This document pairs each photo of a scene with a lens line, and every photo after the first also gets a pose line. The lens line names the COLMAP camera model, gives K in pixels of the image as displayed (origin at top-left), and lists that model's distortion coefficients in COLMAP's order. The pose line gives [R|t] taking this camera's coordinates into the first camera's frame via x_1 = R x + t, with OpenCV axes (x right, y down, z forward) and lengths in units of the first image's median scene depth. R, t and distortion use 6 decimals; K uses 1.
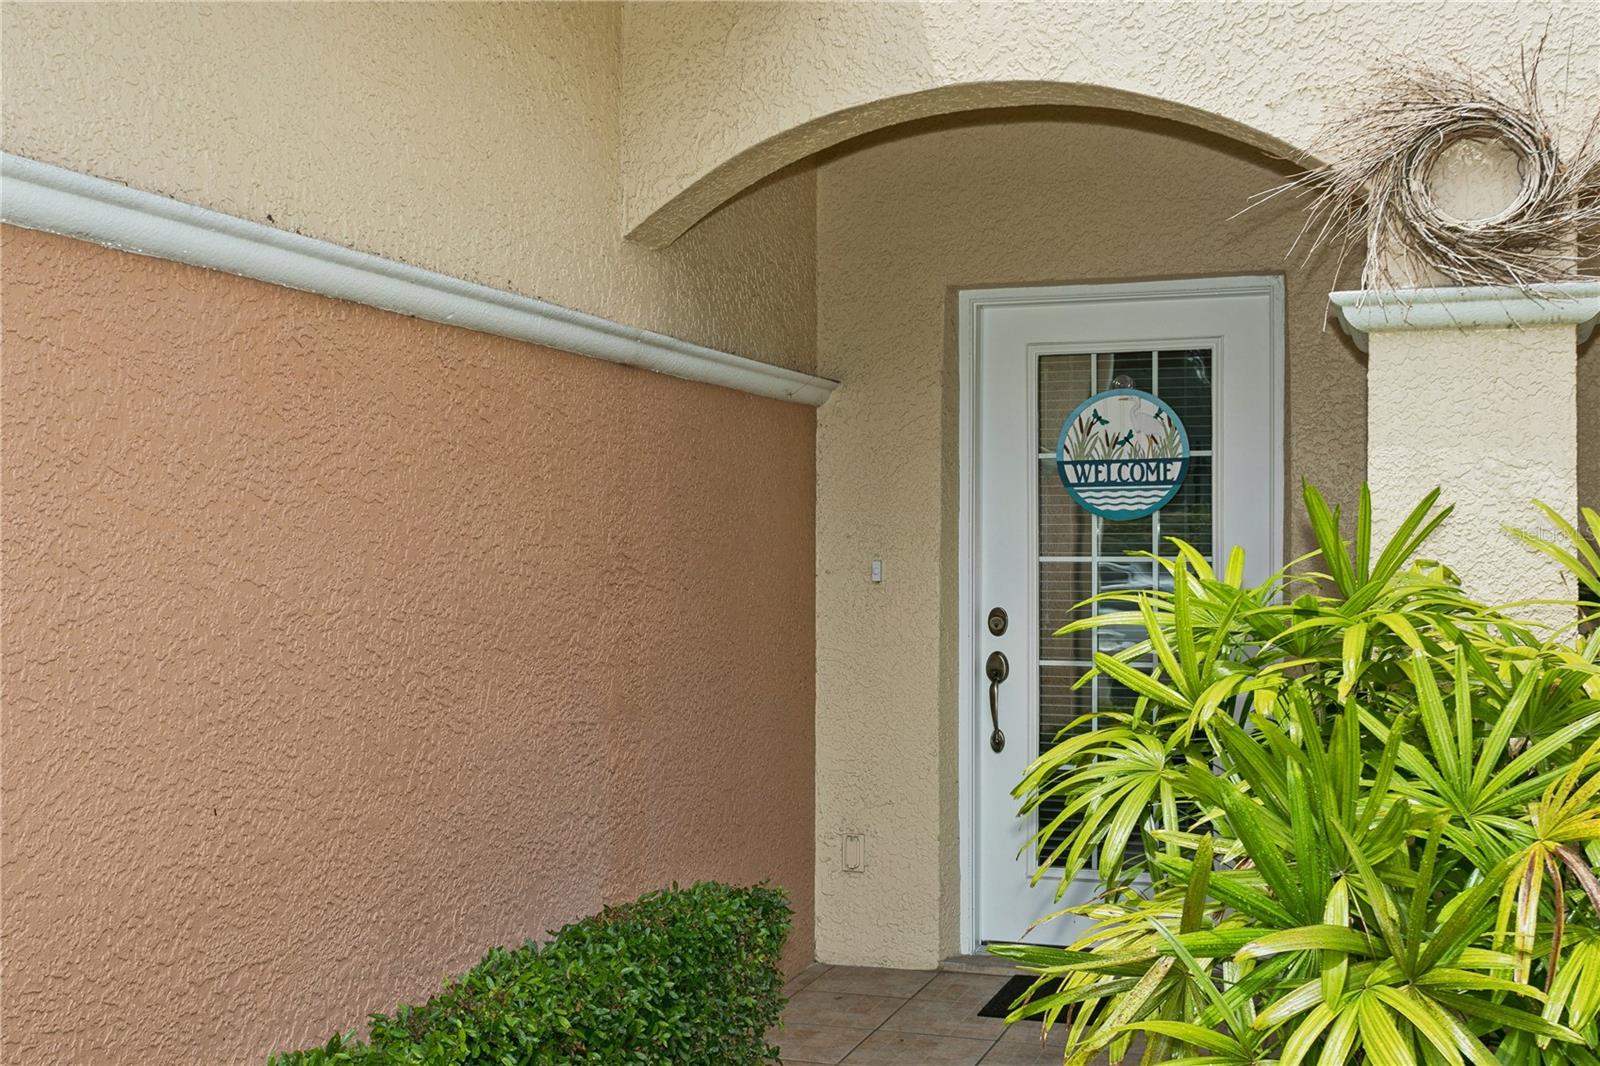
lens RADIAL K [[1790.8, 0, 799.3], [0, 1790.8, 534.9], [0, 0, 1]] dist [-0.011259, 0.000000]
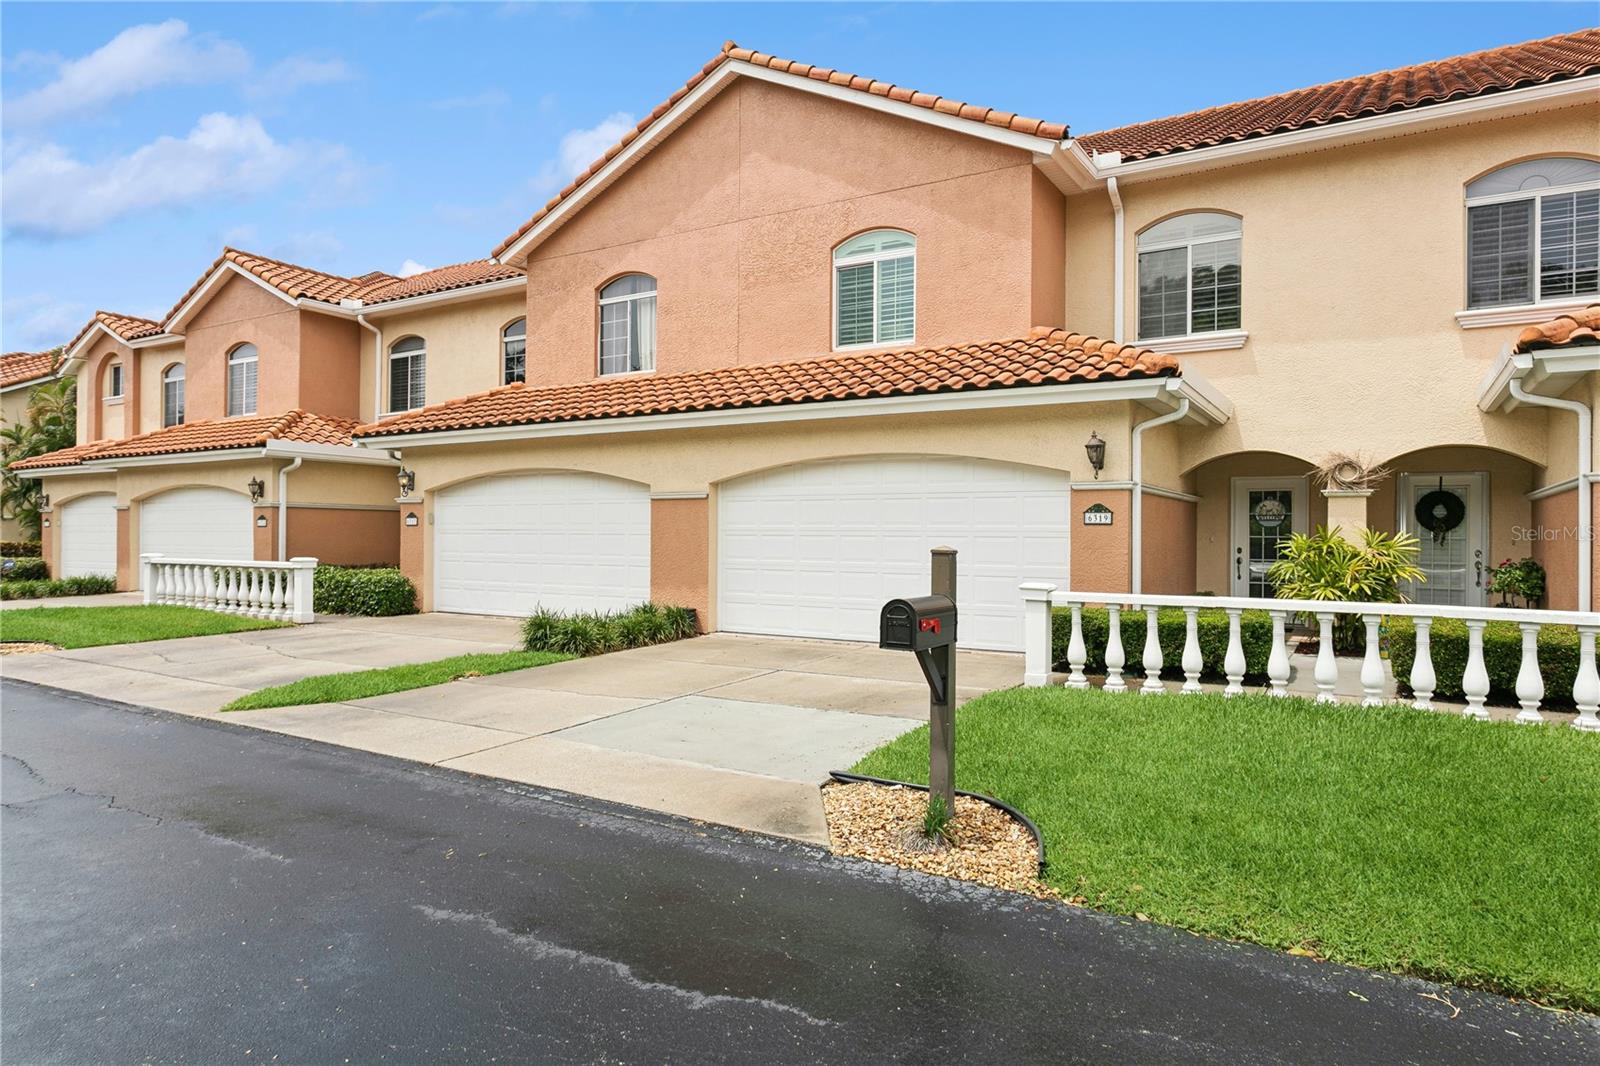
lens RADIAL K [[980.3, 0, 801.1], [0, 980.3, 532.4], [0, 0, 1]] dist [-0.003462, -0.000129]
pose [[0.982397, 0.004961, -0.186741, -0.769422], [-0.004062, 0.999978, 0.005196, -0.008469], [0.186763, -0.004346, 0.982395, -2.446859]]
